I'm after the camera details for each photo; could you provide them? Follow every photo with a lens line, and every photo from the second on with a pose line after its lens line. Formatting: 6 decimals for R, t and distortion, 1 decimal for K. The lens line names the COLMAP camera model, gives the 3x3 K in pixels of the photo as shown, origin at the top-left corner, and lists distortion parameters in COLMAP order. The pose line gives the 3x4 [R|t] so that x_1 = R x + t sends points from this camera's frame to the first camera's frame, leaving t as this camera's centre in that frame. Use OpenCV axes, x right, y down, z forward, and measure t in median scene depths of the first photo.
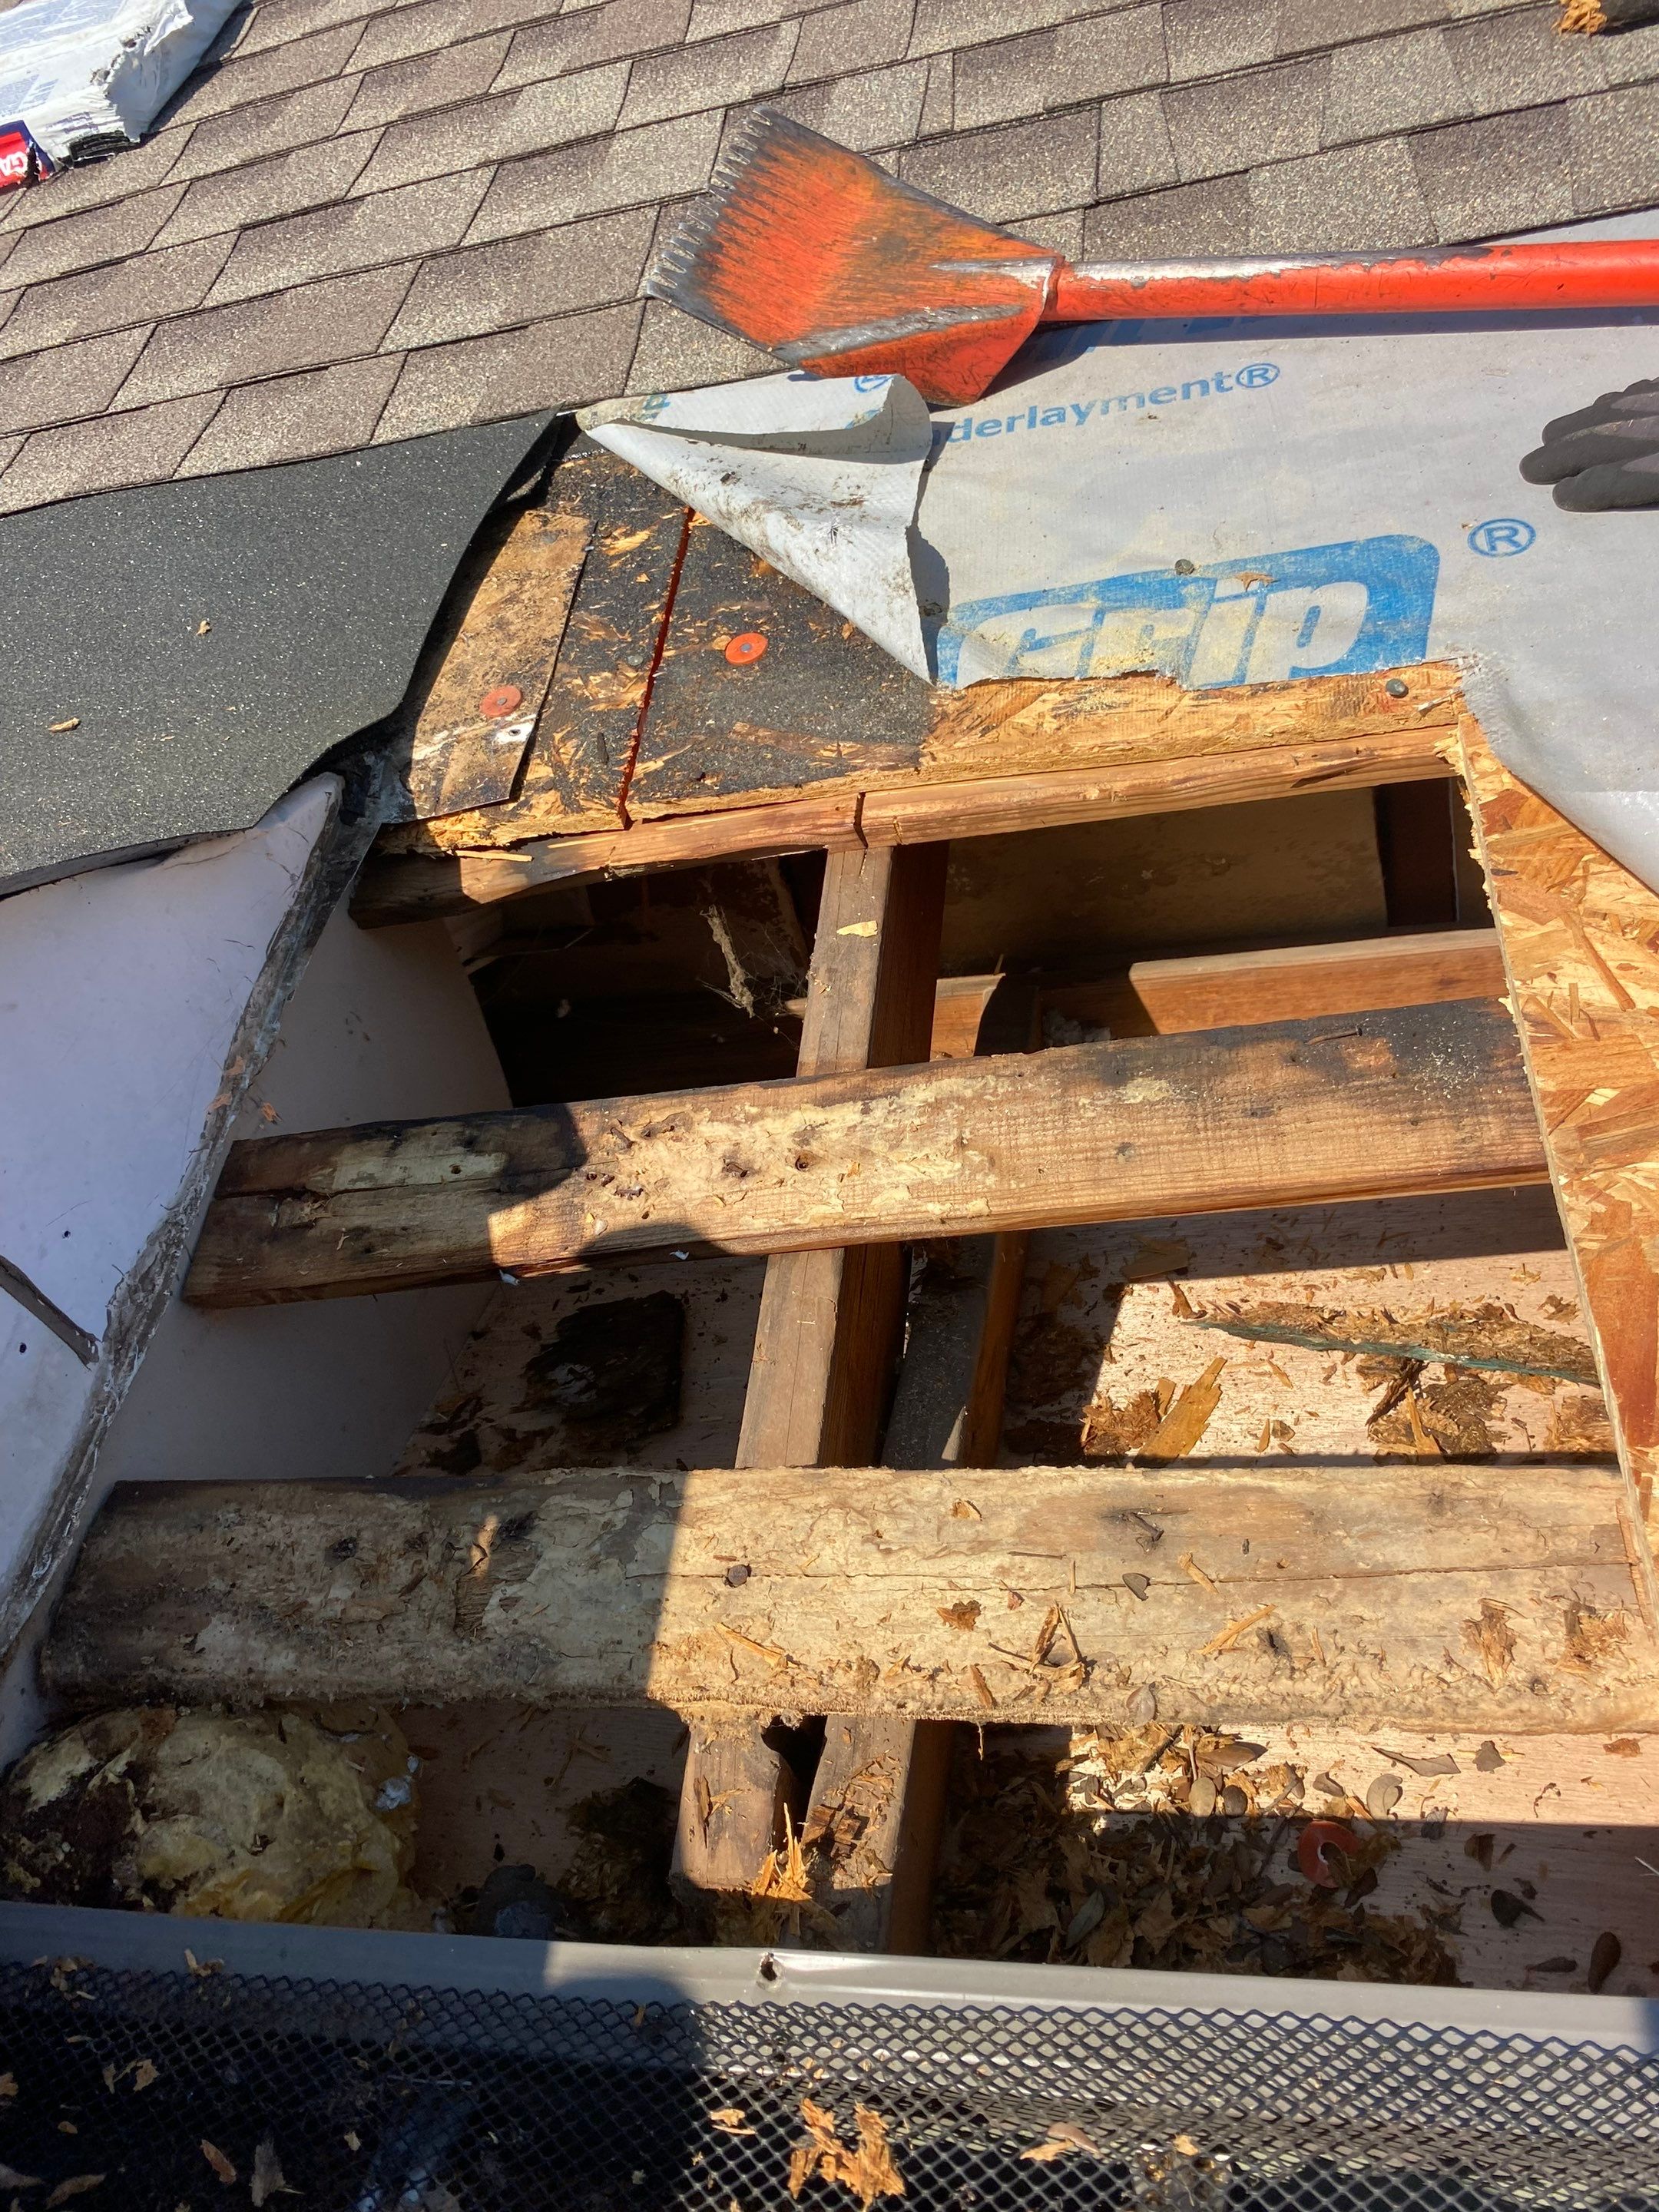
lens RADIAL K [[1720.4, 0, 807.9], [0, 1720.4, 1066.0], [0, 0, 1]] dist [0.001780, 0.007679]
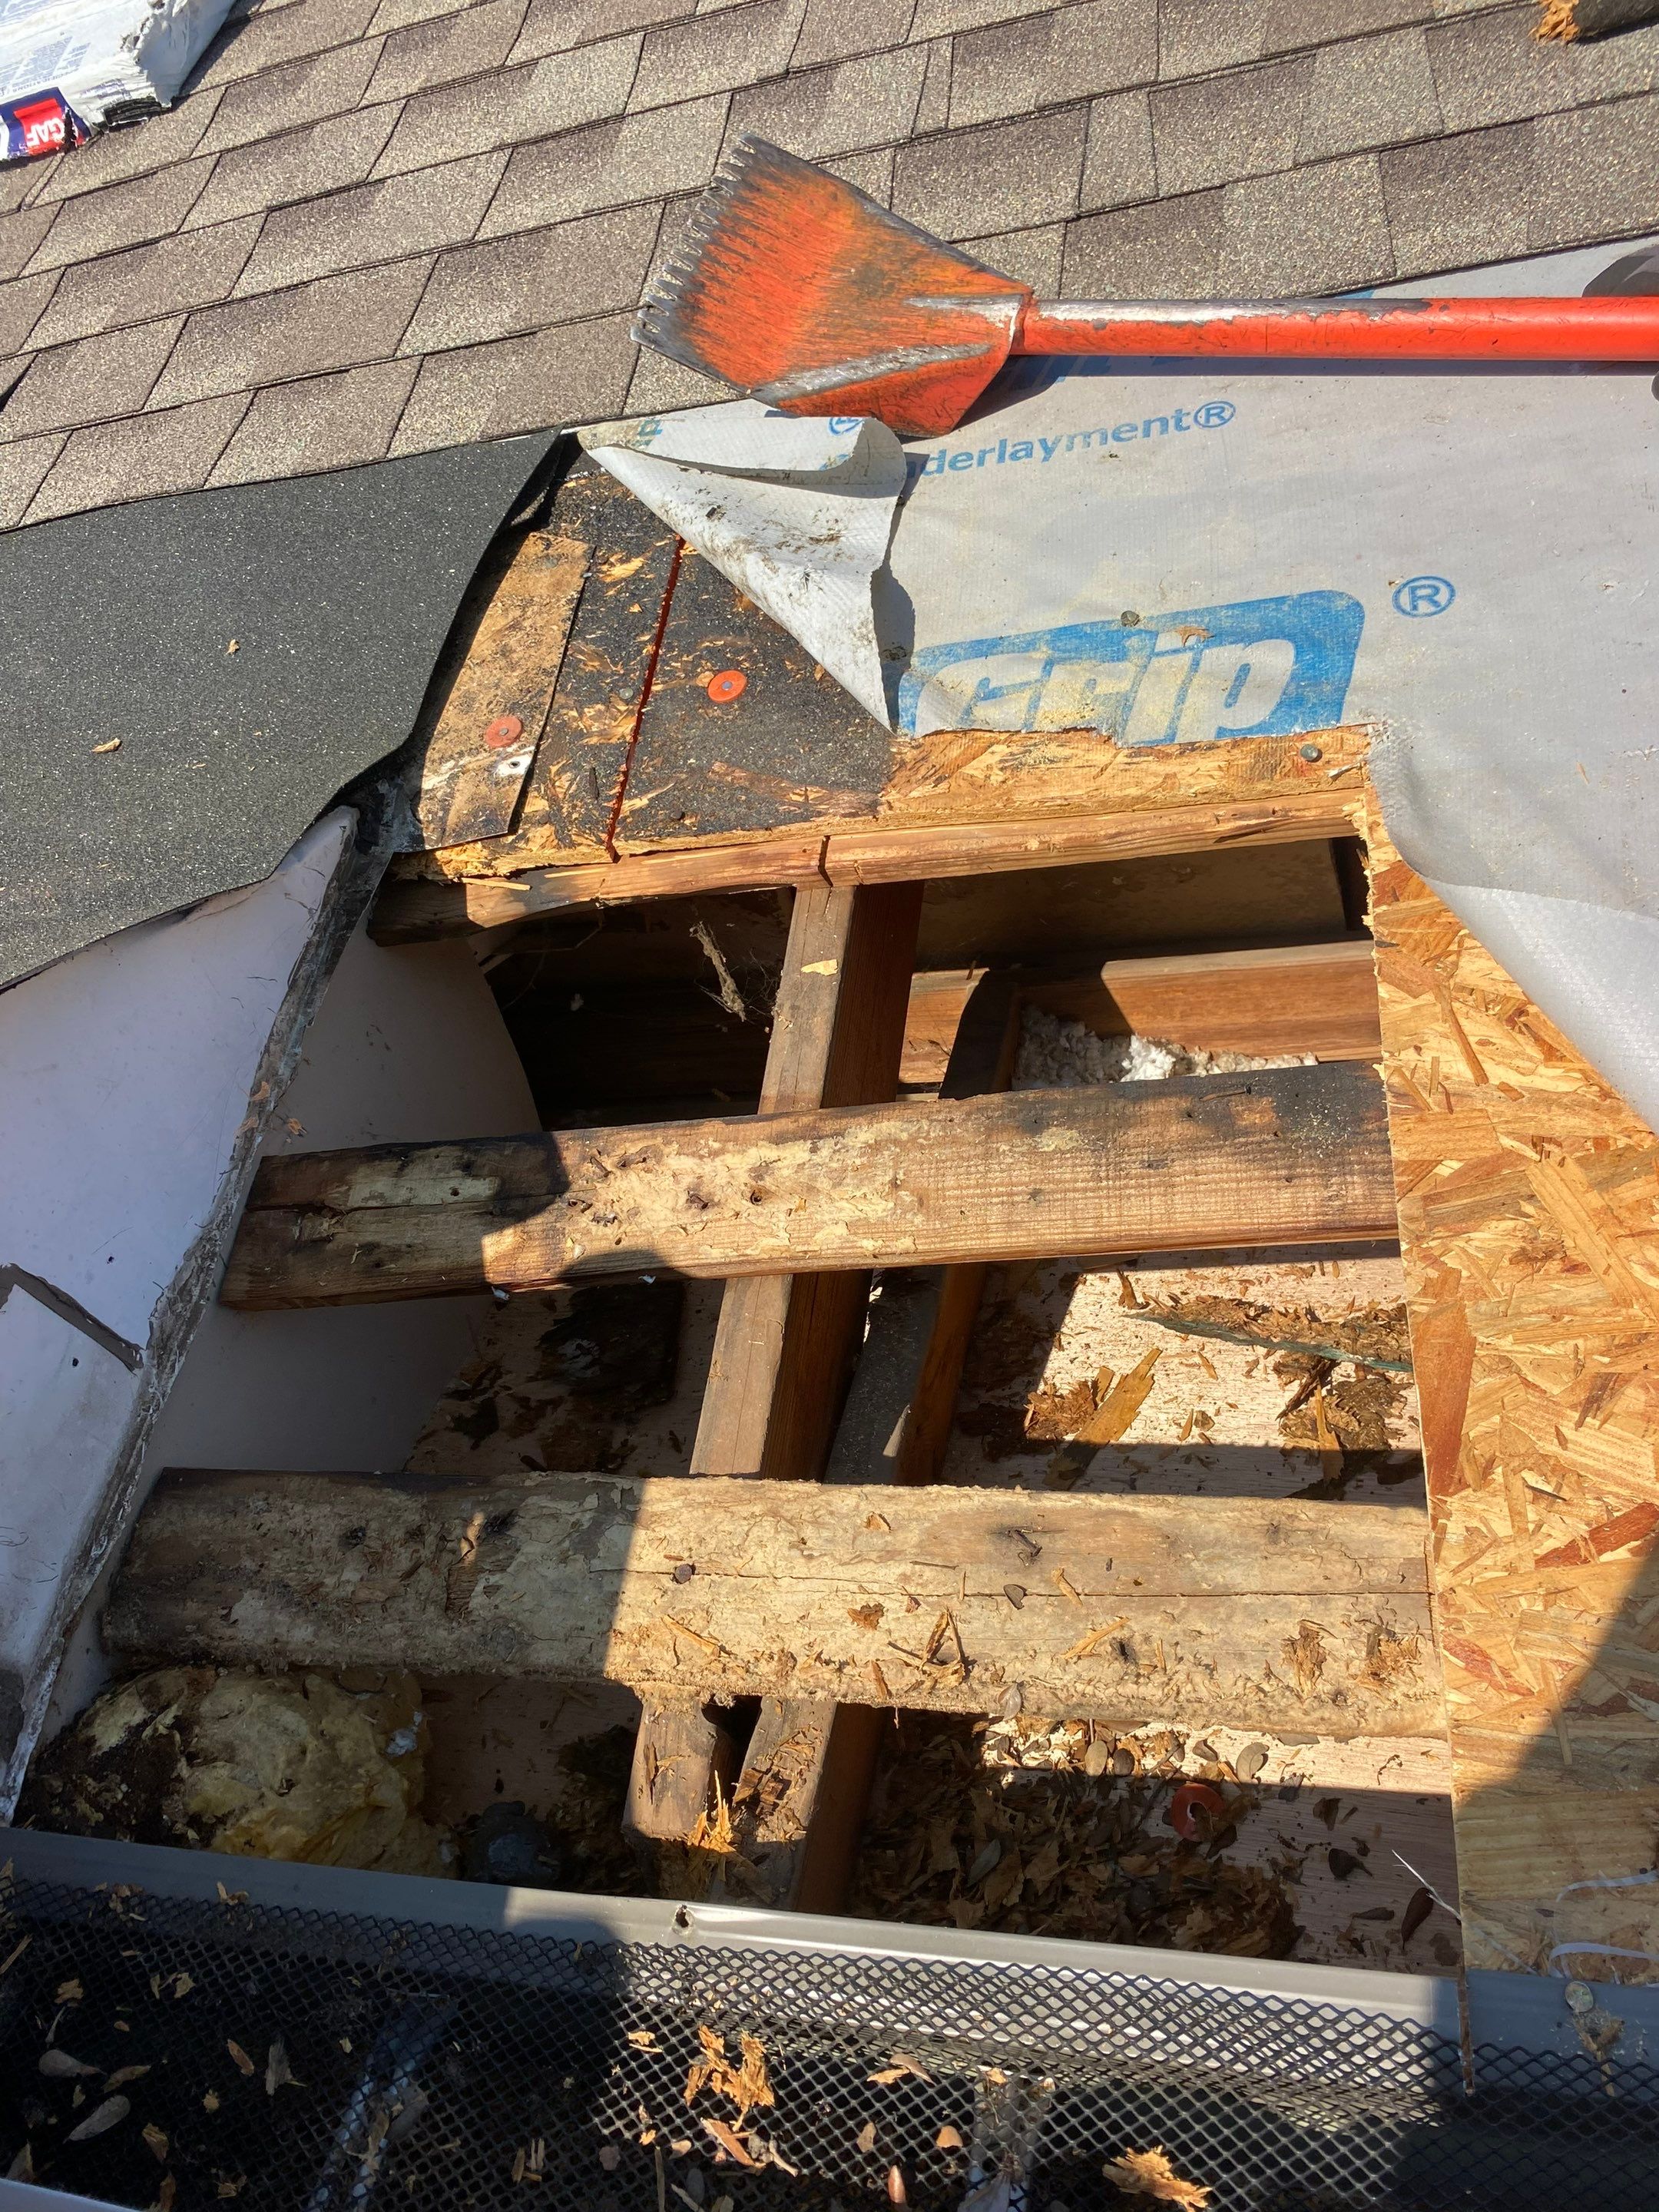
lens RADIAL K [[1689.3, 0, 798.0], [0, 1689.3, 1114.1], [0, 0, 1]] dist [0.006862, 0.001195]
pose [[0.999090, -0.000098, -0.042652, 0.061102], [0.003779, 0.996269, 0.086225, -0.079121], [0.042484, -0.086308, 0.995362, -0.074113]]
